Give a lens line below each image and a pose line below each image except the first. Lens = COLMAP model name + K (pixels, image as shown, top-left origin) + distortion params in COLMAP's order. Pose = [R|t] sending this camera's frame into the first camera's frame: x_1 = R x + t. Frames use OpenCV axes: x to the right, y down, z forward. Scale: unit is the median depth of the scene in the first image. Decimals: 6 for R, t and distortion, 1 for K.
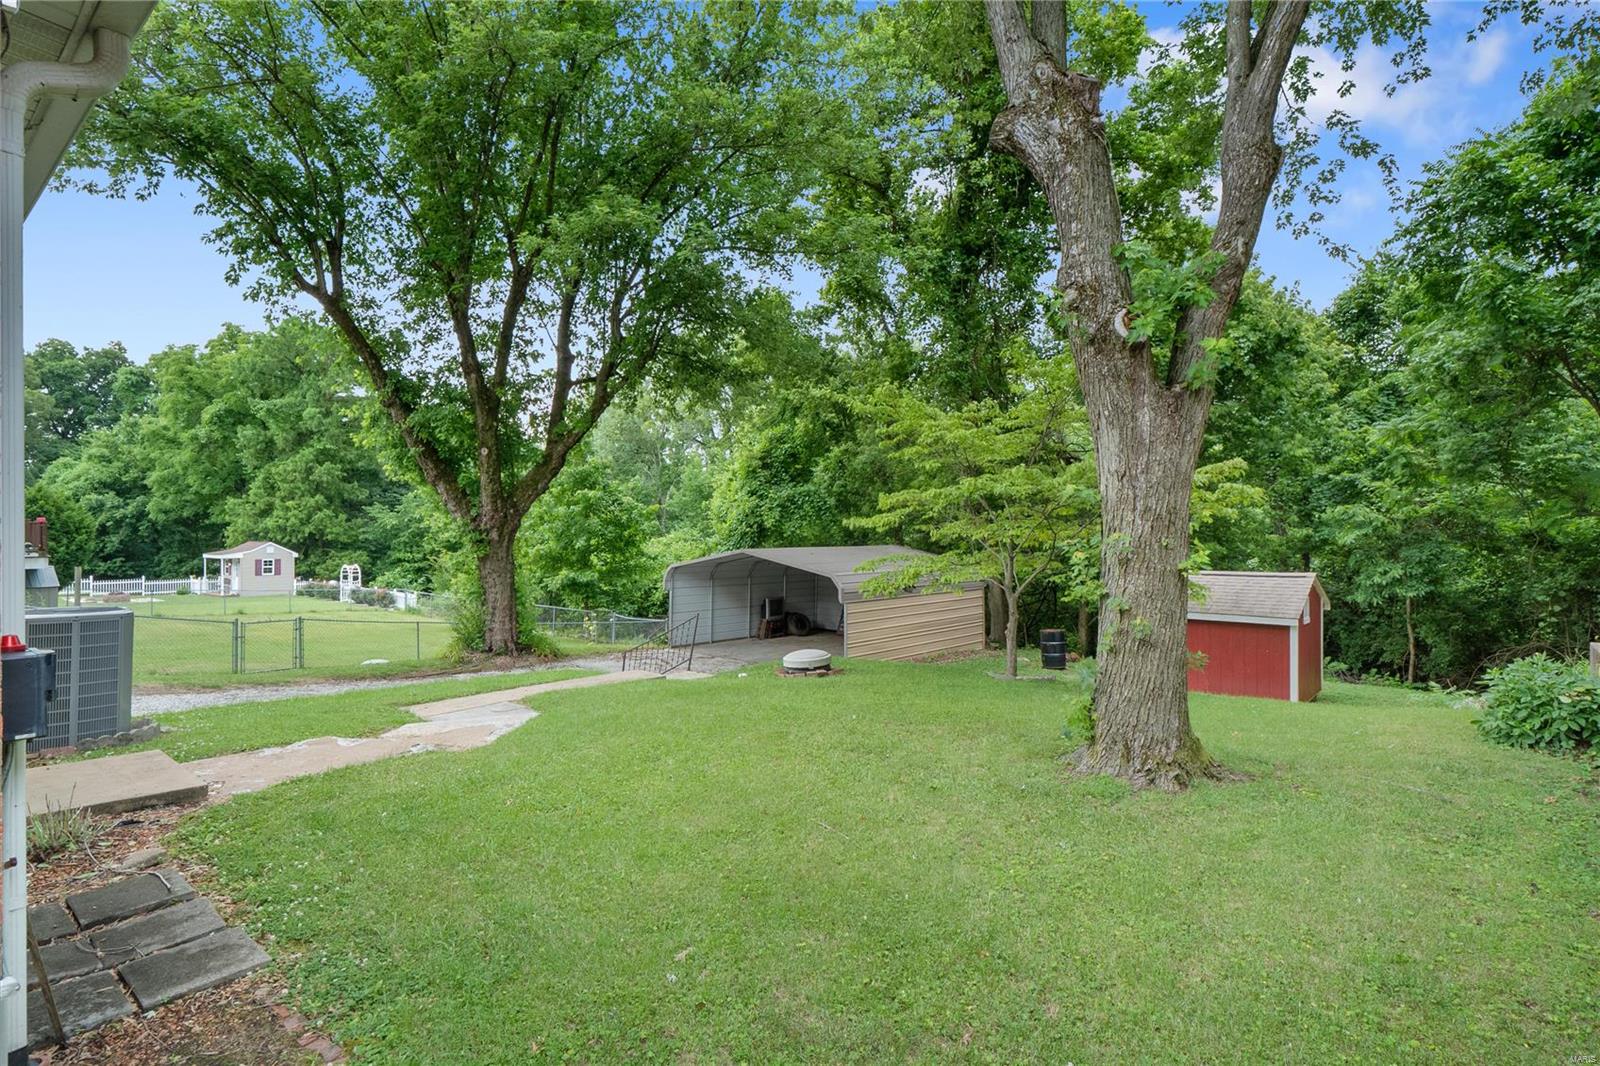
lens RADIAL K [[812.8, 0, 810.6], [0, 812.8, 538.3], [0, 0, 1]] dist [0.005546, -0.003684]
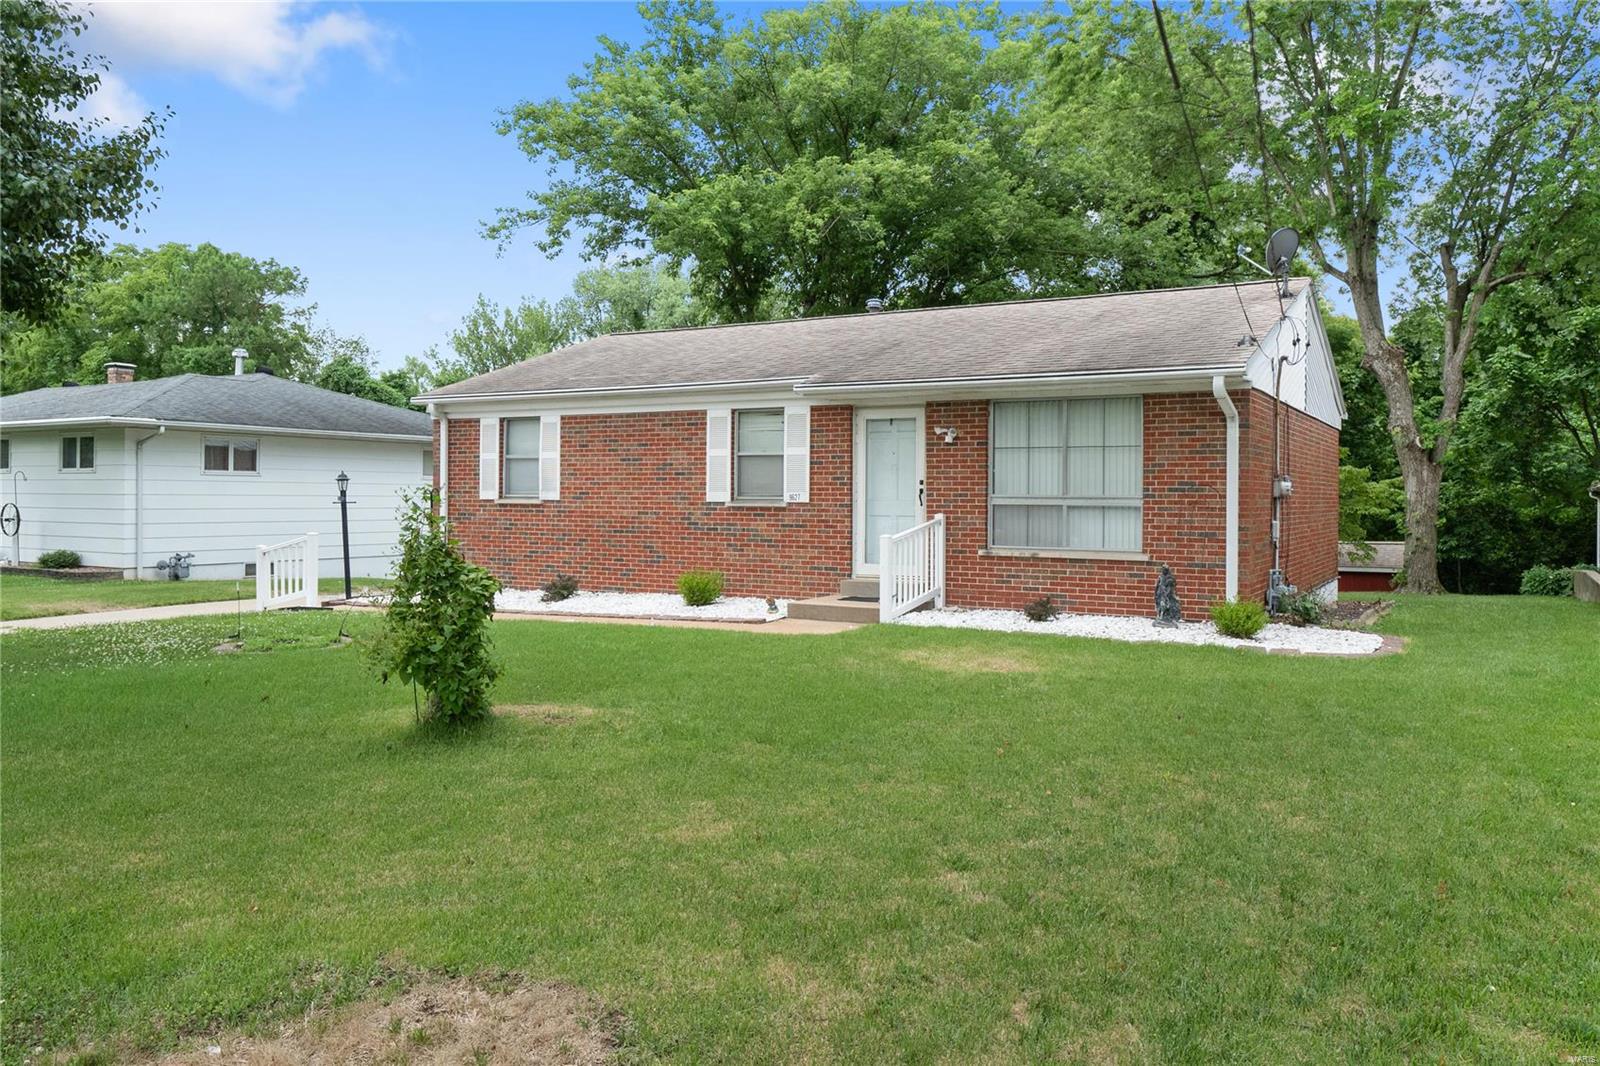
lens RADIAL K [[1204.1, 0, 798.4], [0, 1204.1, 515.8], [0, 0, 1]] dist [0.038771, 0.004989]
pose [[0.983561, 0.011260, 0.180224, -0.837966], [-0.009920, 0.999916, -0.008337, 0.020733], [-0.180302, 0.006412, 0.983590, -0.938761]]
